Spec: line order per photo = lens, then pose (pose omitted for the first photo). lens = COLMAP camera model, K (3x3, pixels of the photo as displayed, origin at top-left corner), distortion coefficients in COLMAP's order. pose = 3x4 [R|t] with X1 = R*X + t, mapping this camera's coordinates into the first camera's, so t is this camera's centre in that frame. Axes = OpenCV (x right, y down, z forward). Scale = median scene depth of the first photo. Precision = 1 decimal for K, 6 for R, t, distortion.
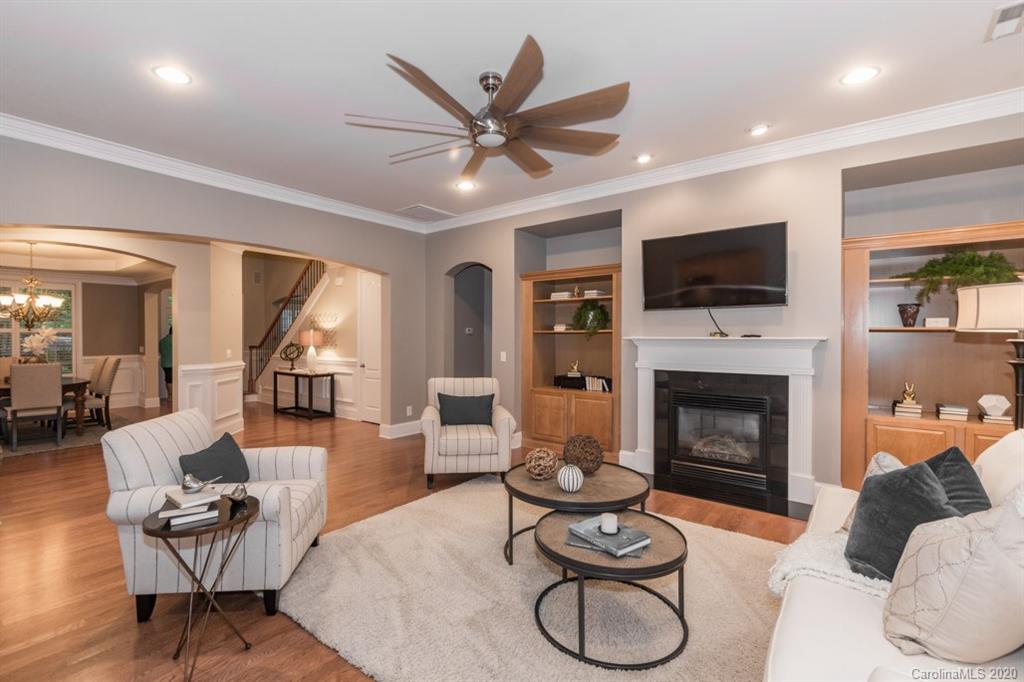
lens RADIAL K [[466.1, 0, 509.0], [0, 466.1, 340.3], [0, 0, 1]] dist [0.012196, 0.000343]
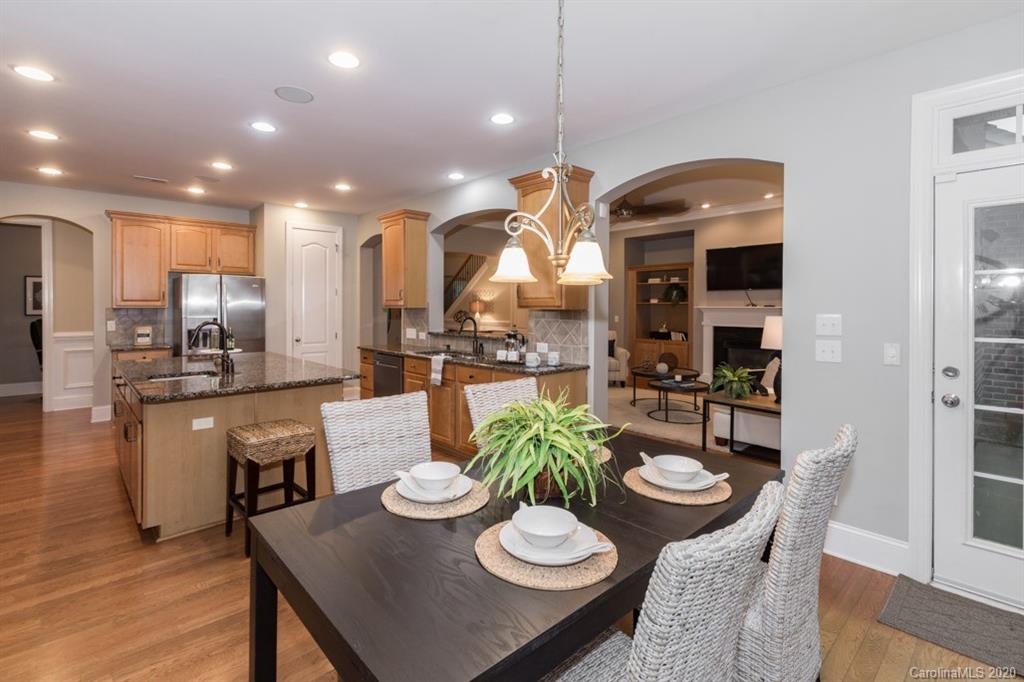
lens RADIAL K [[466.1, 0, 500.1], [0, 466.1, 307.5], [0, 0, 1]] dist [0.012196, 0.000343]
pose [[0.981240, 0.005801, -0.192702, -0.098546], [-0.007405, 0.999944, -0.007602, 0.011326], [0.192647, 0.008887, 0.981228, -0.659195]]
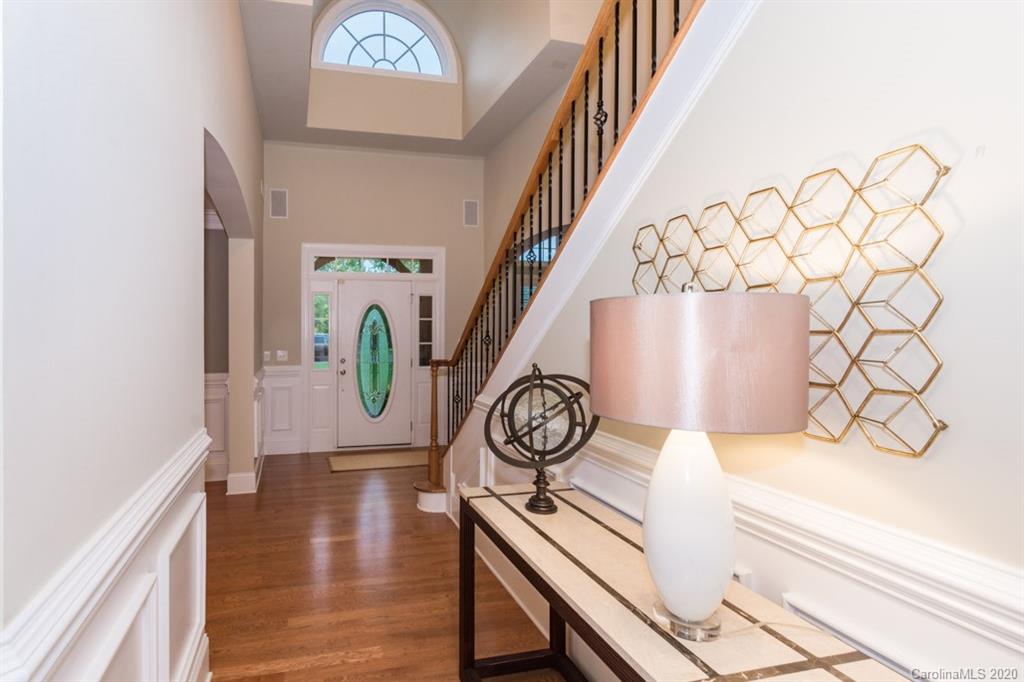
lens RADIAL K [[466.1, 0, 511.0], [0, 466.1, 338.3], [0, 0, 1]] dist [0.012196, 0.000343]
pose [[0.889531, 0.018461, -0.456502, -0.608357], [-0.018456, 0.999820, 0.004470, -0.014392], [0.456502, 0.004449, 0.889711, 1.292472]]
